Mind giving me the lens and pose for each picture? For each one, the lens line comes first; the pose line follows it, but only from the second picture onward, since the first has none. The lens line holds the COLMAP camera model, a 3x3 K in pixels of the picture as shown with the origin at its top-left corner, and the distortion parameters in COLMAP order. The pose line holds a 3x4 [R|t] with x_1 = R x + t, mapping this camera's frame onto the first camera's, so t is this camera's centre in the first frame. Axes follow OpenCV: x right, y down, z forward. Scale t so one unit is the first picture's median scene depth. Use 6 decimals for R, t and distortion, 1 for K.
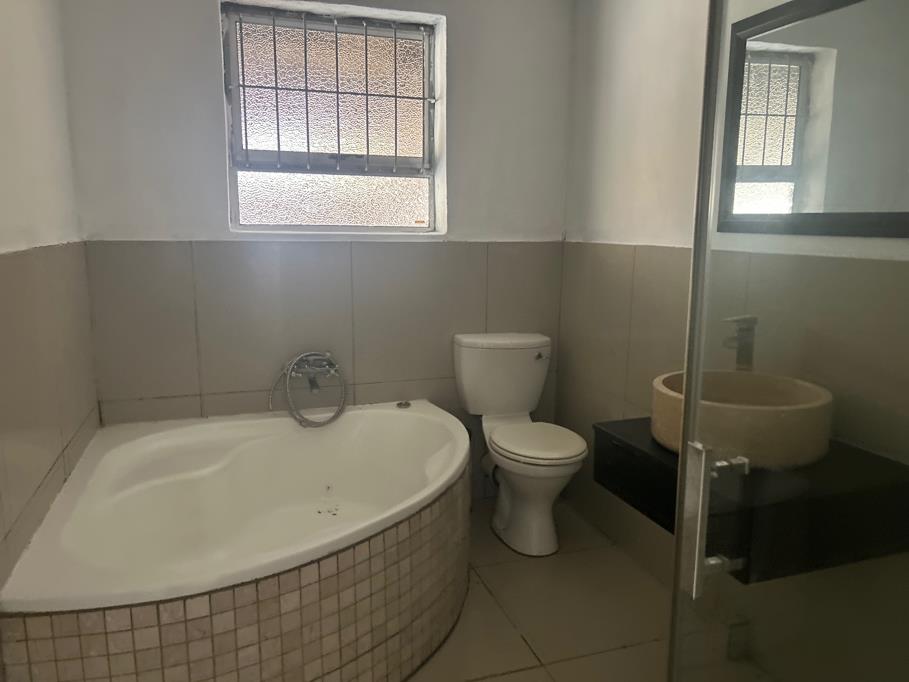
lens RADIAL K [[692.7, 0, 458.0], [0, 692.7, 341.9], [0, 0, 1]] dist [0.038632, -0.033220]
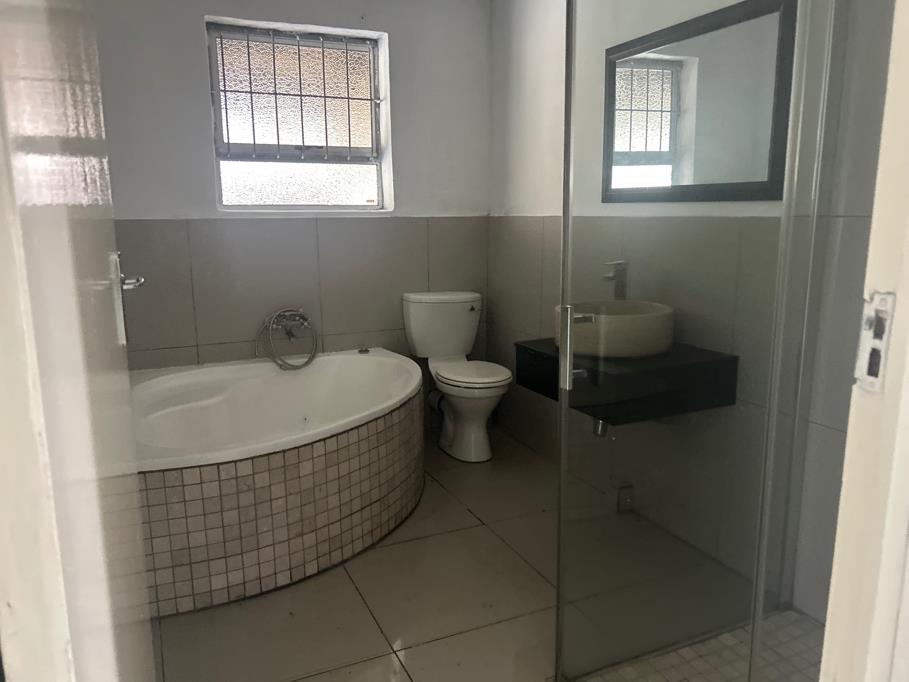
lens RADIAL K [[692.7, 0, 452.9], [0, 692.7, 339.0], [0, 0, 1]] dist [0.038632, -0.033220]
pose [[0.994618, -0.036653, 0.096914, -0.042529], [0.035261, 0.999249, 0.016039, 0.059348], [-0.097429, -0.012535, 0.995163, -0.249249]]
